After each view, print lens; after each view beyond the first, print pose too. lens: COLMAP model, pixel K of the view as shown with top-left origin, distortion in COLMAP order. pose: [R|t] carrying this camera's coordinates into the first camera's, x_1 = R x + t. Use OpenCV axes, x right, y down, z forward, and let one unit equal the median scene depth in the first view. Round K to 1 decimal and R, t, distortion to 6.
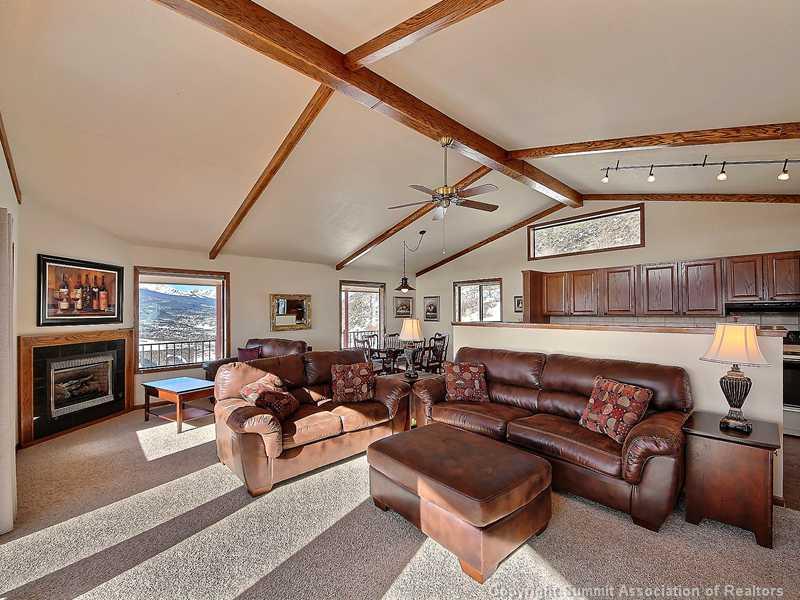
lens RADIAL K [[341.2, 0, 407.3], [0, 341.2, 311.0], [0, 0, 1]] dist [0.002752, -0.008700]
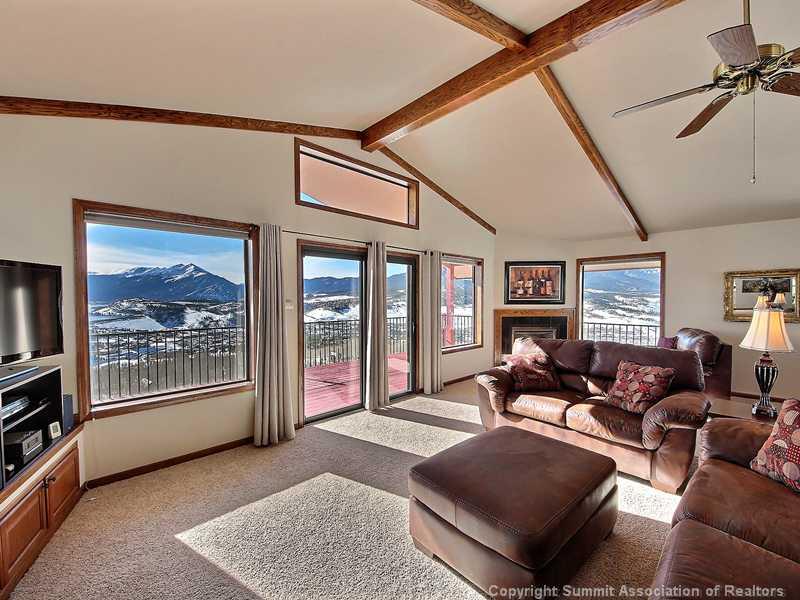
lens RADIAL K [[341.2, 0, 396.5], [0, 341.2, 310.6], [0, 0, 1]] dist [0.002752, -0.008700]
pose [[-0.003834, 0.044027, -0.999023, 0.508170], [0.004690, 0.999020, 0.044008, -0.001381], [0.999982, -0.004516, -0.004037, 0.381294]]
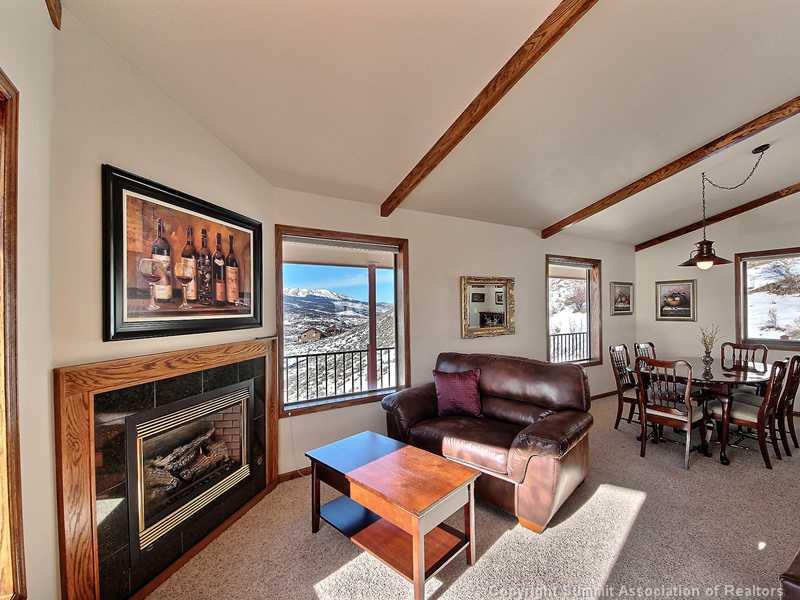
lens RADIAL K [[341.2, 0, 405.2], [0, 341.2, 309.1], [0, 0, 1]] dist [0.002752, -0.008700]
pose [[0.978101, -0.006896, -0.208017, -0.532652], [0.007714, 0.999965, 0.003122, 0.006922], [0.207989, -0.004658, 0.978120, 0.551818]]
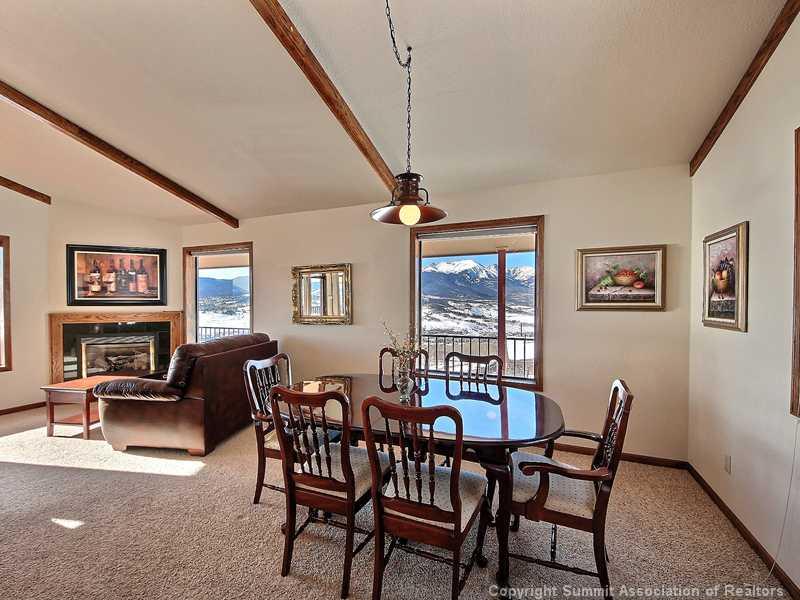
lens RADIAL K [[341.2, 0, 396.0], [0, 341.2, 307.3], [0, 0, 1]] dist [0.002752, -0.008700]
pose [[0.411340, 0.019742, -0.911268, 0.382154], [-0.002316, 0.999785, 0.020614, 0.019544], [0.911479, -0.006368, 0.411297, 1.279776]]
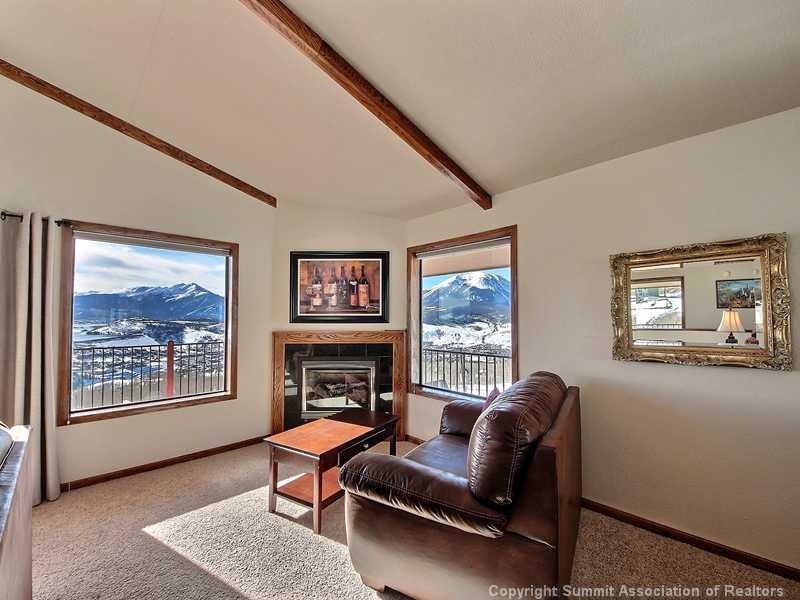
lens RADIAL K [[341.2, 0, 400.2], [0, 341.2, 302.4], [0, 0, 1]] dist [0.002752, -0.008700]
pose [[-0.000698, -0.037394, -0.999300, -0.056530], [0.001606, 0.999299, -0.037395, 0.018554], [0.999998, -0.001631, -0.000638, 1.090935]]
